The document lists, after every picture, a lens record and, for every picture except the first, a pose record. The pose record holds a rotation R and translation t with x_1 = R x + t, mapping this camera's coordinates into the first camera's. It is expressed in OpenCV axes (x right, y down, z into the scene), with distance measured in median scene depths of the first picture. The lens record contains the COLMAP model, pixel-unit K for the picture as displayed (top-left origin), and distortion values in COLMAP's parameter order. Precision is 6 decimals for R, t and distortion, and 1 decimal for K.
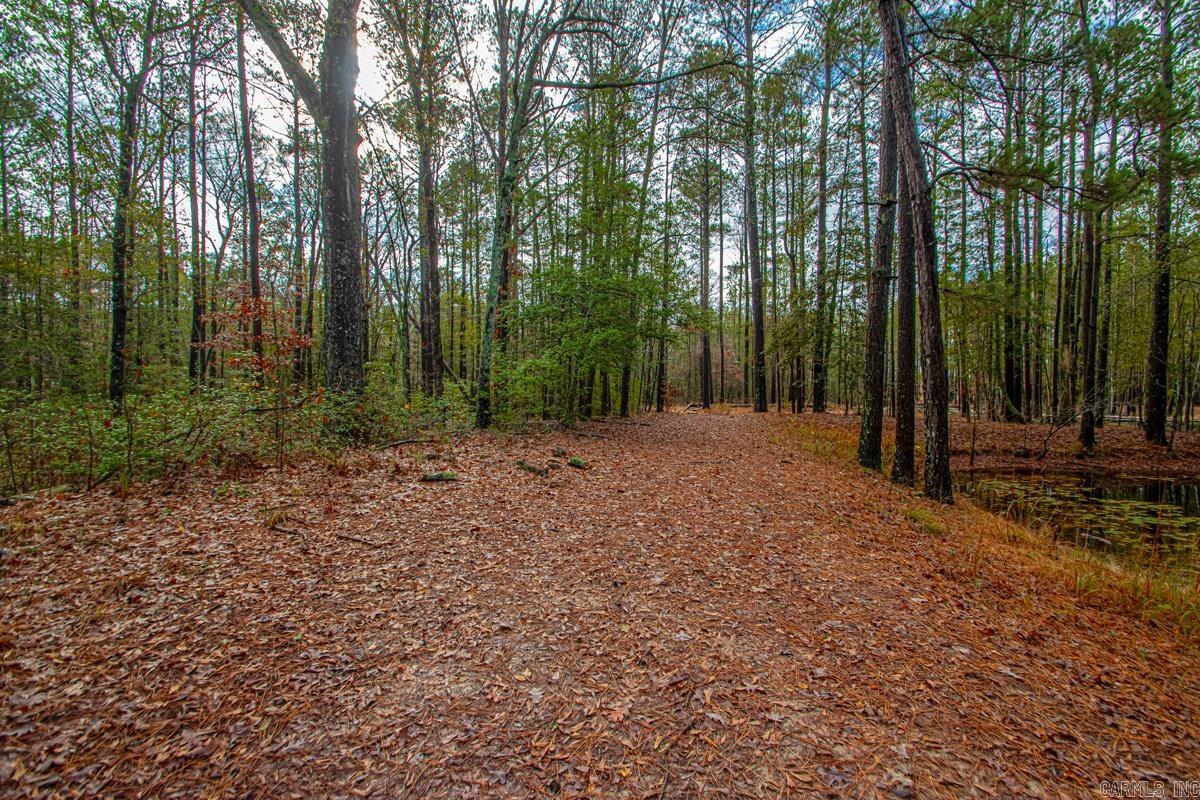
lens RADIAL K [[560.1, 0, 610.1], [0, 560.1, 398.2], [0, 0, 1]] dist [0.022012, -0.018195]
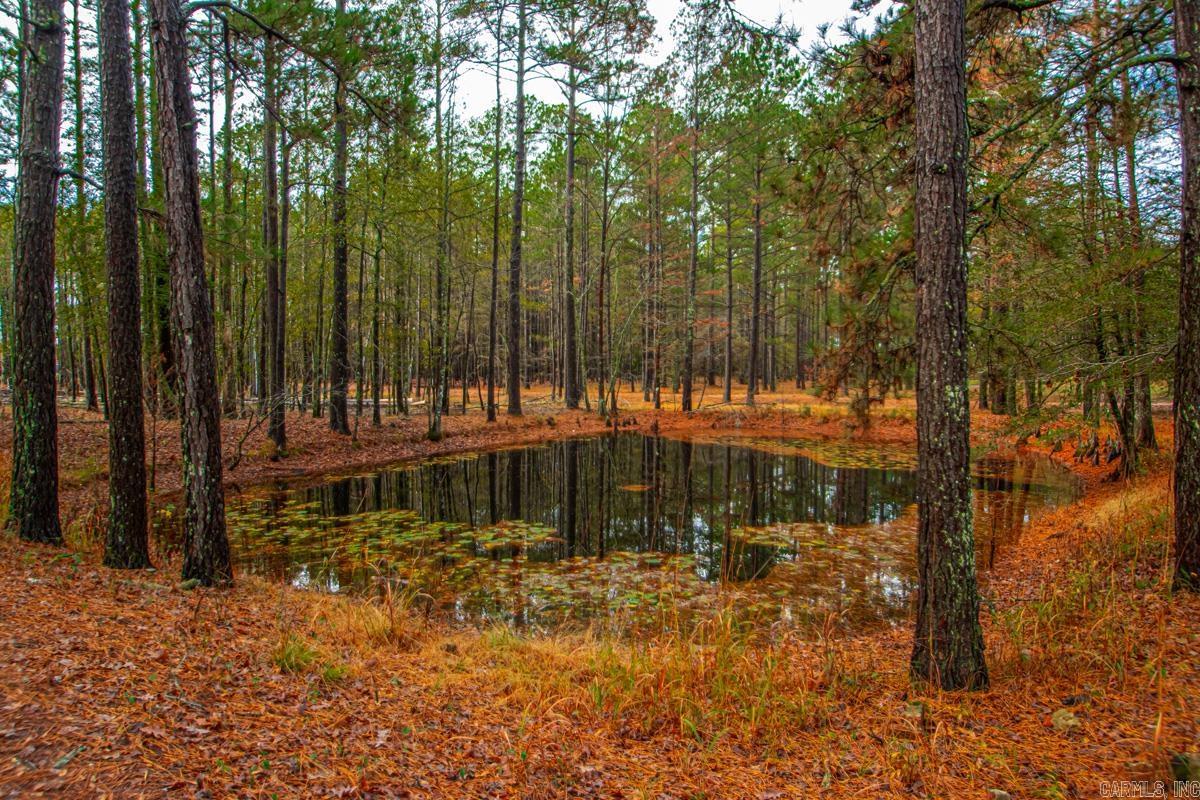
lens RADIAL K [[788.0, 0, 614.2], [0, 788.0, 404.3], [0, 0, 1]] dist [-0.015647, -0.014585]
pose [[0.366575, -0.051244, 0.928976, 0.004613], [0.015595, 0.998680, 0.048936, -0.029190], [-0.930258, -0.003451, 0.366890, 0.288633]]
